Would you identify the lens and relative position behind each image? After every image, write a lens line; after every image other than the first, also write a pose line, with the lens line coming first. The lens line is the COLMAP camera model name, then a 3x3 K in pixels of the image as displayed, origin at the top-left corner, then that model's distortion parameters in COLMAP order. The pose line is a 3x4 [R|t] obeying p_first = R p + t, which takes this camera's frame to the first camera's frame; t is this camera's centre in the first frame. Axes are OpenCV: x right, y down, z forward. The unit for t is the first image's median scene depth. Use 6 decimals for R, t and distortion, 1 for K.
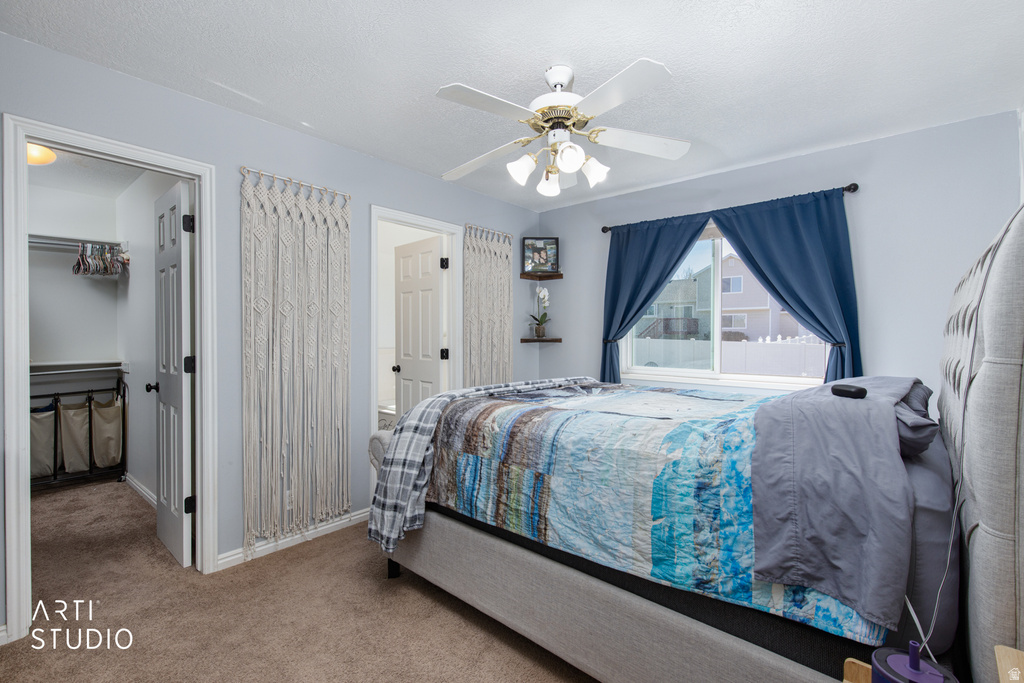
lens RADIAL K [[464.1, 0, 512.0], [0, 464.1, 341.5], [0, 0, 1]] dist [0.003812, -0.000172]
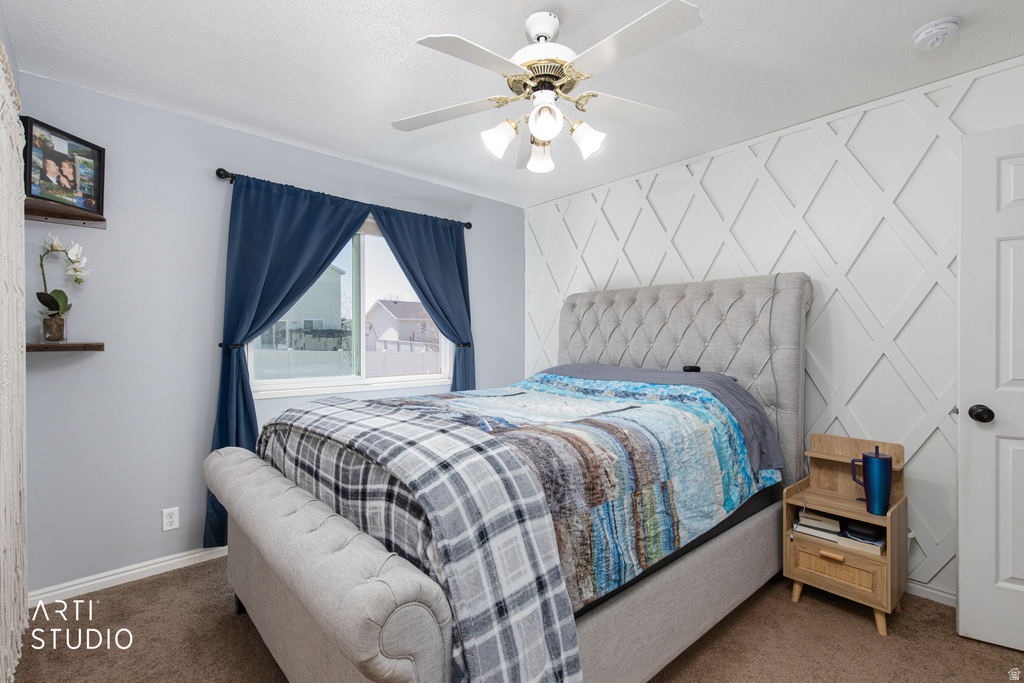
lens RADIAL K [[471.8, 0, 511.2], [0, 471.8, 343.1], [0, 0, 1]] dist [0.002487, 0.000126]
pose [[0.103286, -0.007019, 0.994627, -0.622669], [0.011422, 0.999918, 0.005870, -0.006995], [-0.994586, 0.010754, 0.103357, 0.807548]]
